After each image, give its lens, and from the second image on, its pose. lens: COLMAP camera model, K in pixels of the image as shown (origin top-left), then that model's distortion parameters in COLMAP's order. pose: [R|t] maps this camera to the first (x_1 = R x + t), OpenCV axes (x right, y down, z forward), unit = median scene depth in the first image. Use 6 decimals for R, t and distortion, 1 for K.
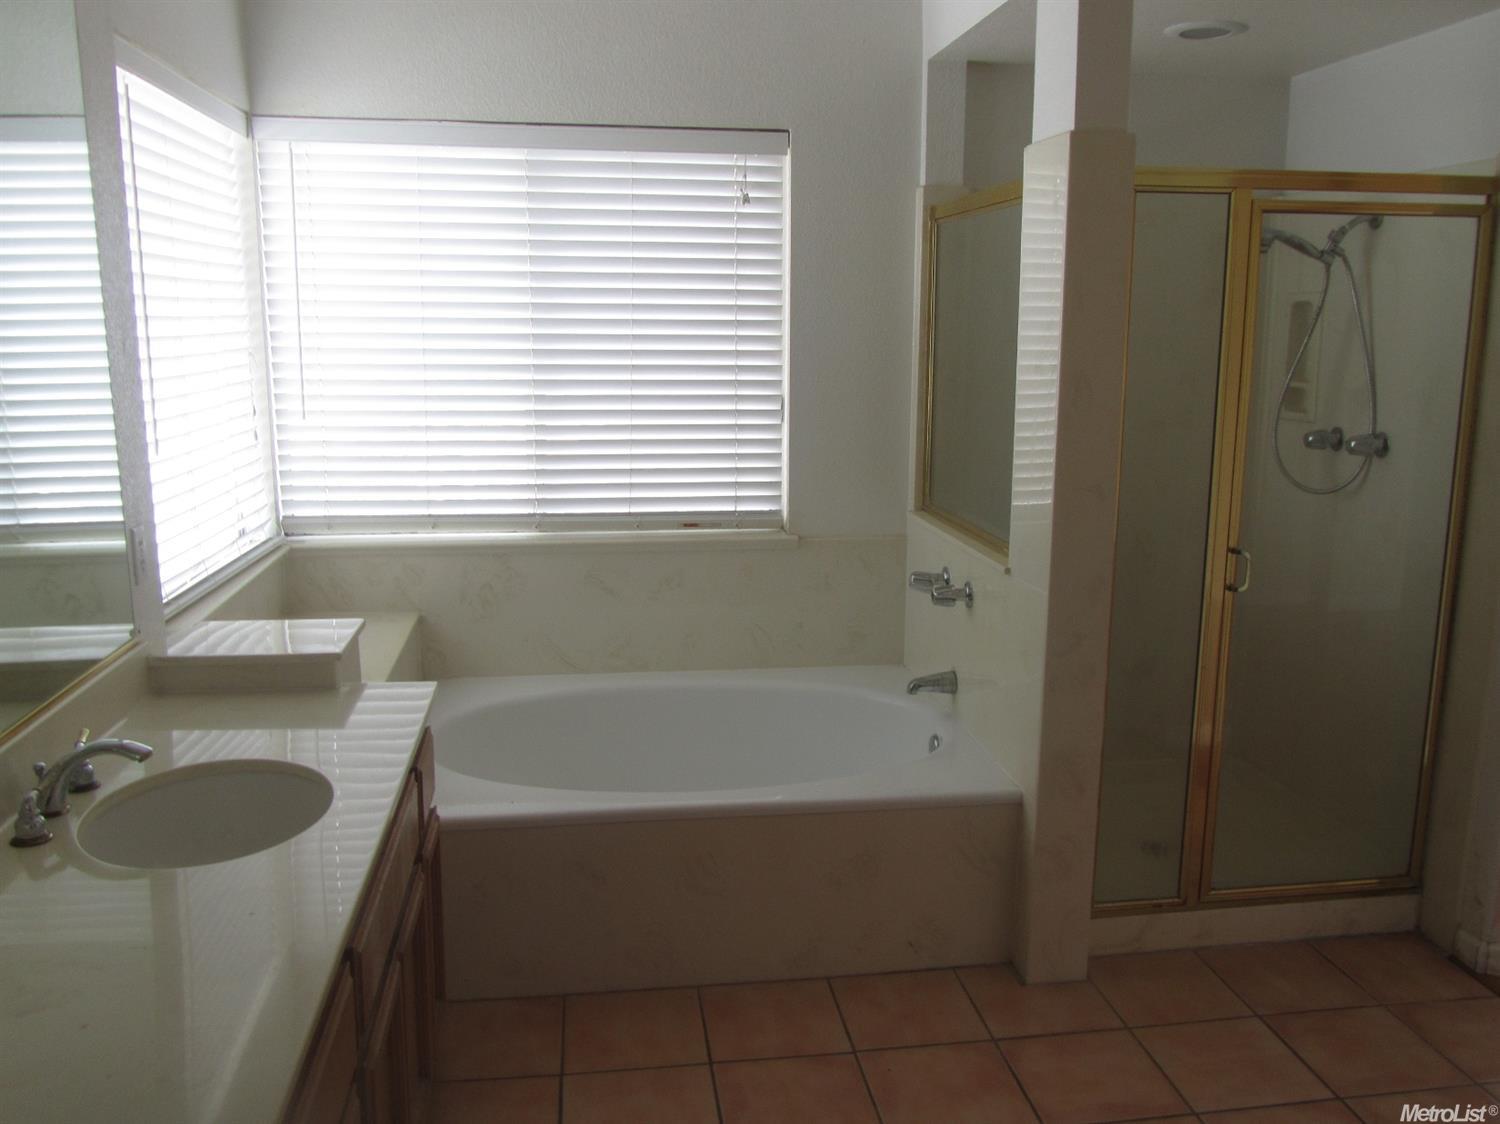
lens RADIAL K [[1233.6, 0, 750.0], [0, 1233.6, 562.0], [0, 0, 1]] dist [-0.040103, 0.004516]
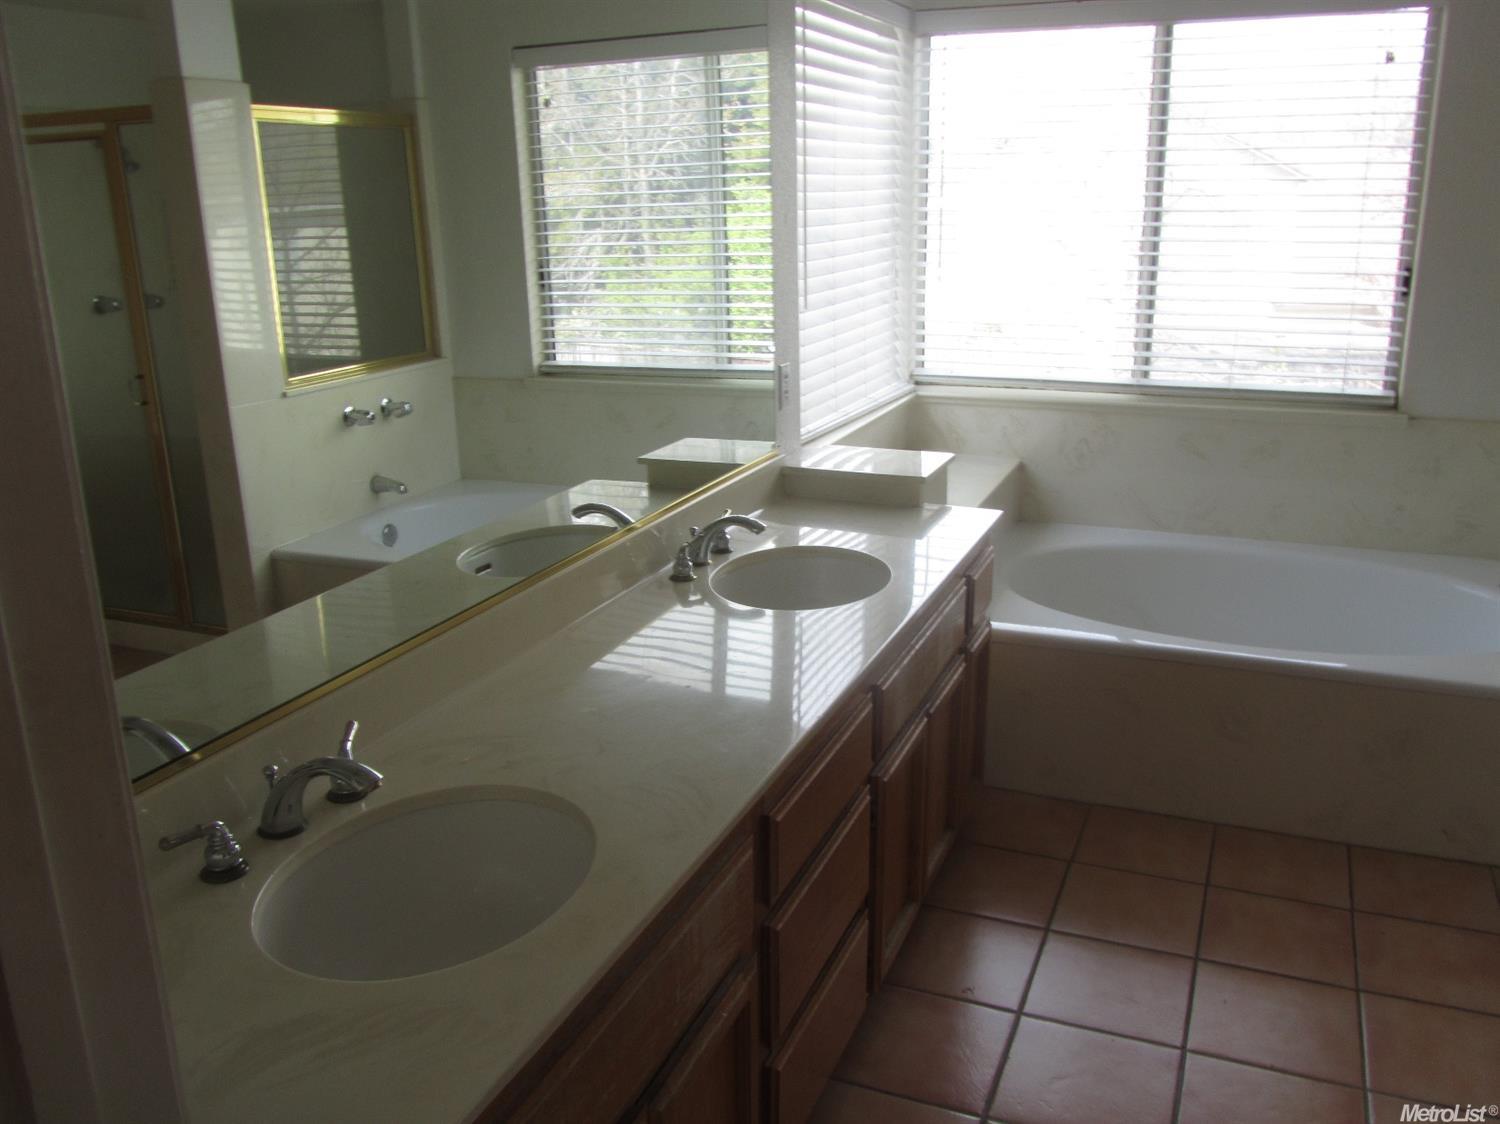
lens RADIAL K [[1233.6, 0, 750.0], [0, 1233.6, 562.0], [0, 0, 1]] dist [-0.040103, 0.004516]
pose [[0.858503, 0.130172, -0.496013, 0.101389], [-0.076812, 0.988976, 0.126597, 0.012771], [0.507024, -0.070584, 0.859037, -0.103854]]
